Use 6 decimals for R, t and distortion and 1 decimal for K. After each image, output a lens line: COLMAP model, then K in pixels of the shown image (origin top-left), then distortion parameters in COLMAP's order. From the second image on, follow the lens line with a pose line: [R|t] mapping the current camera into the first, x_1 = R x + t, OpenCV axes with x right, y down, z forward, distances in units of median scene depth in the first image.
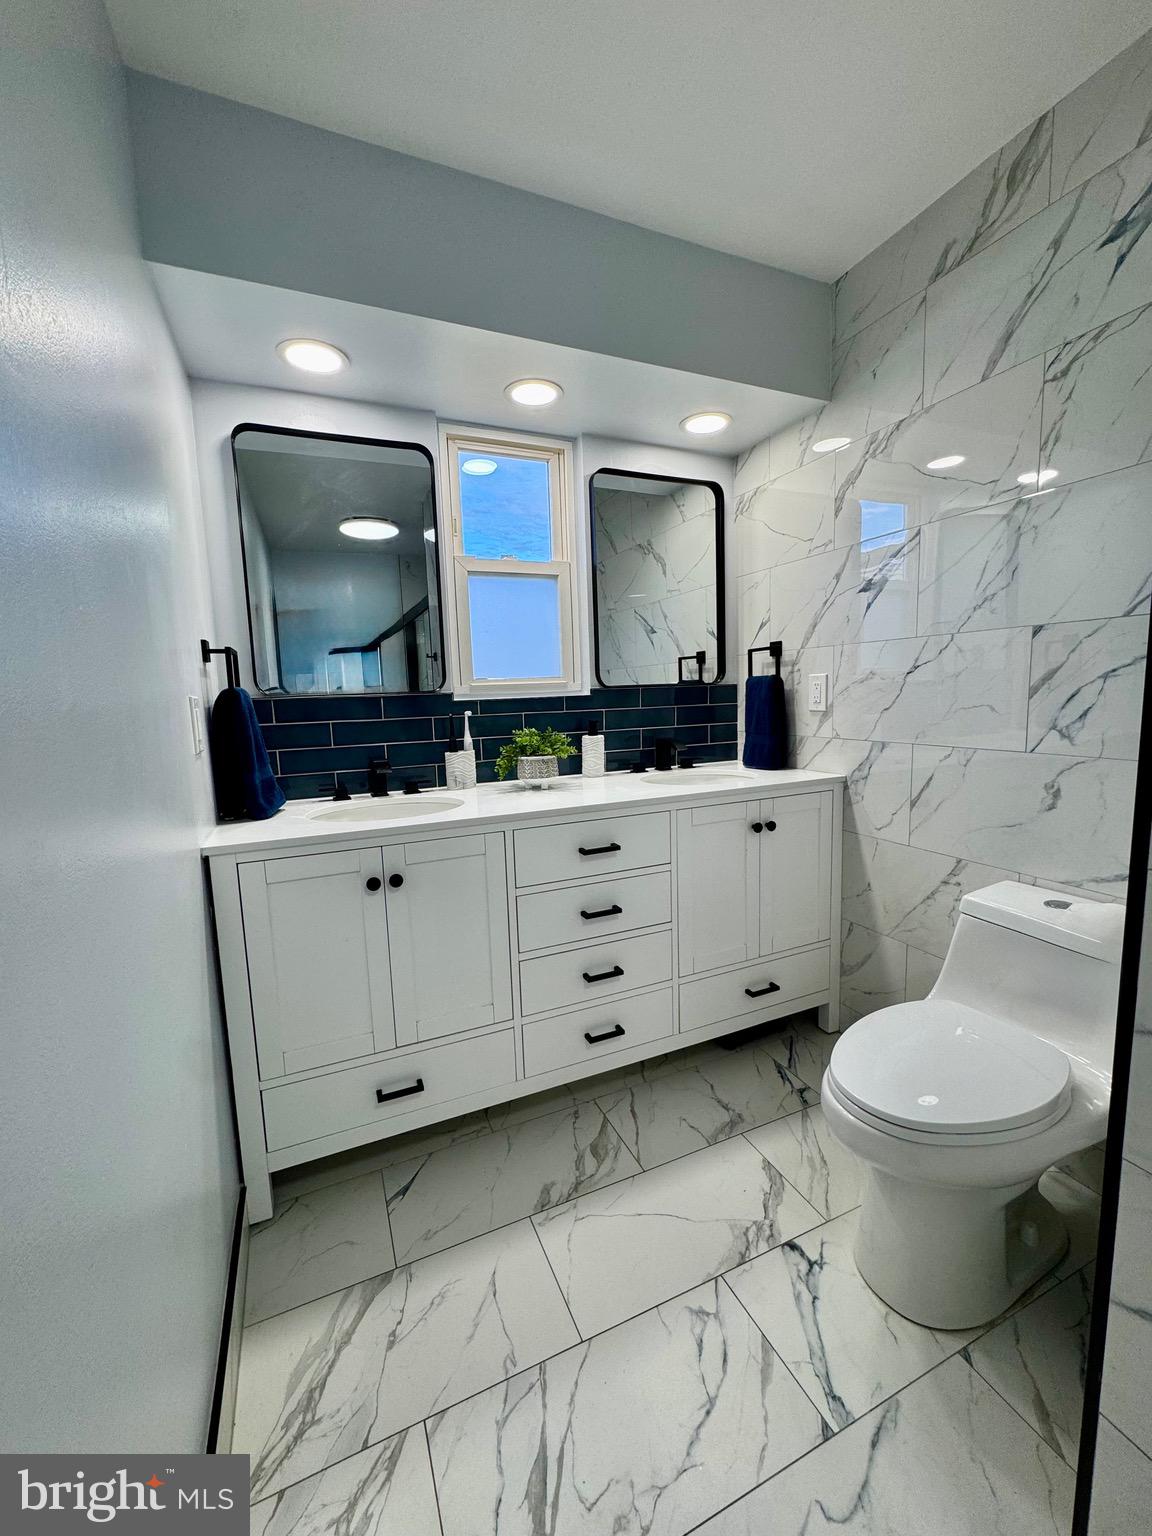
lens RADIAL K [[614.9, 0, 577.9], [0, 614.9, 766.5], [0, 0, 1]] dist [-0.003388, 0.000103]
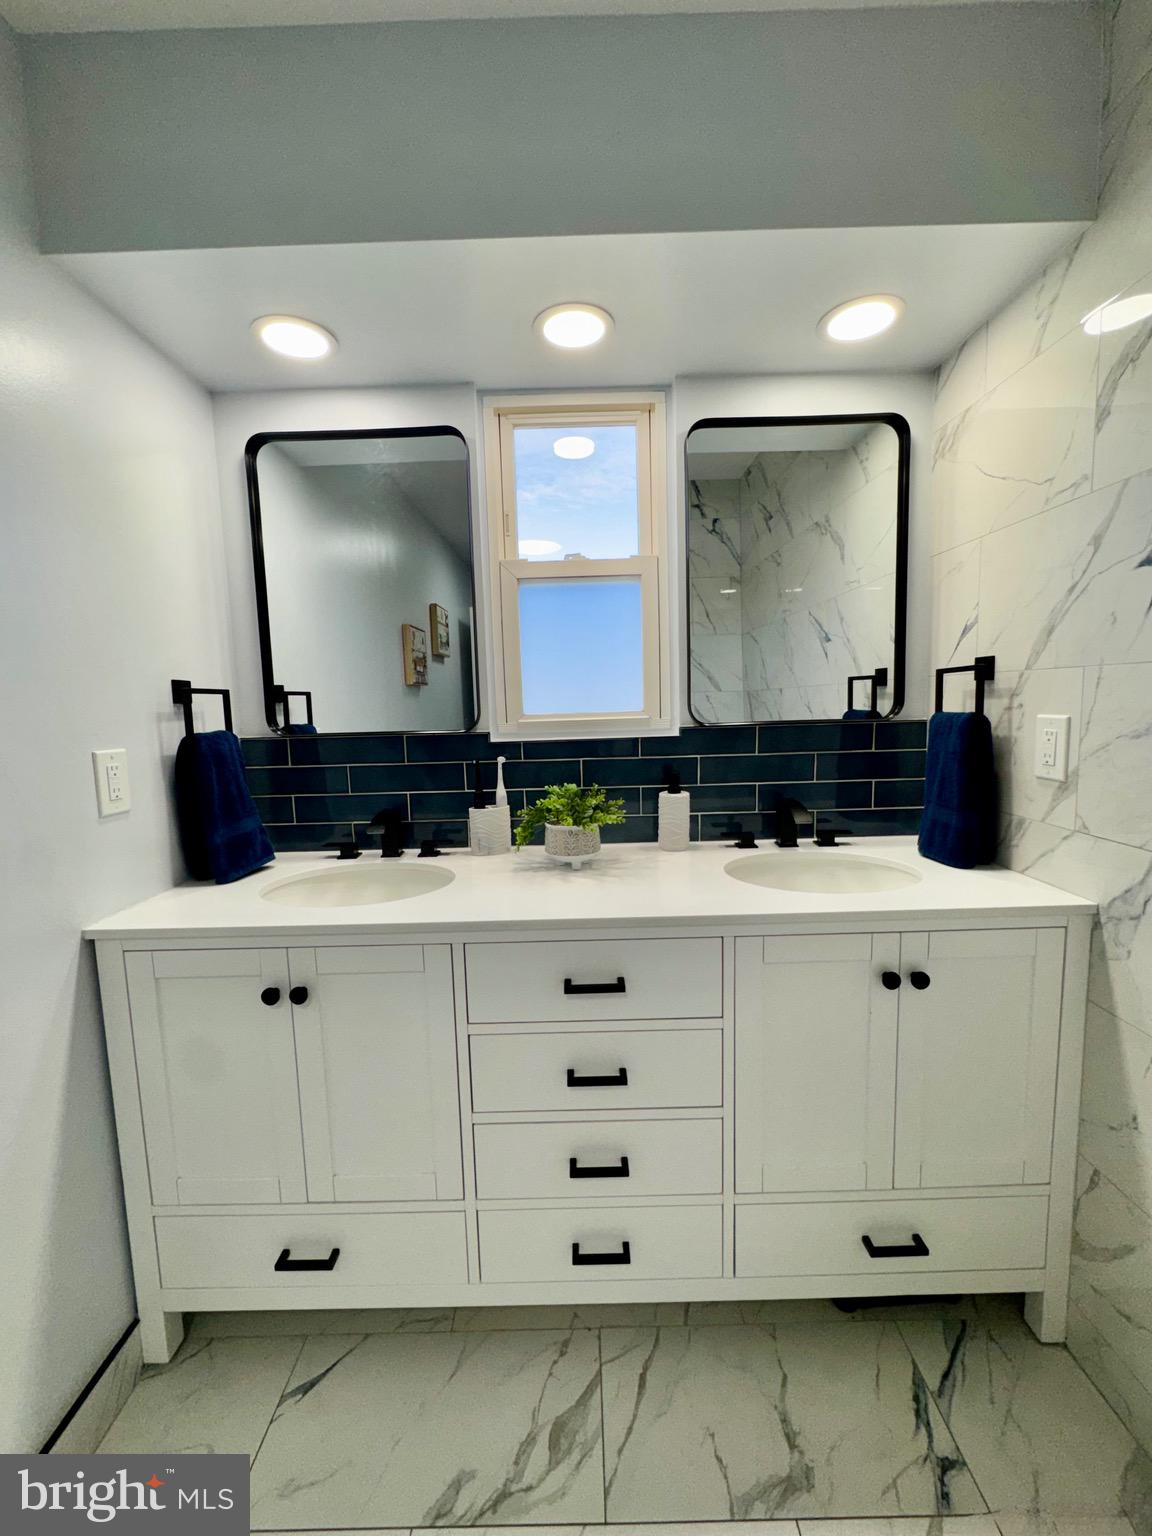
lens RADIAL K [[614.9, 0, 574.6], [0, 614.9, 766.2], [0, 0, 1]] dist [-0.003388, 0.000103]
pose [[0.914710, 0.050370, -0.400960, 0.224024], [-0.050833, 0.998662, 0.009490, -0.089437], [0.400902, 0.011702, 0.916046, 0.313443]]
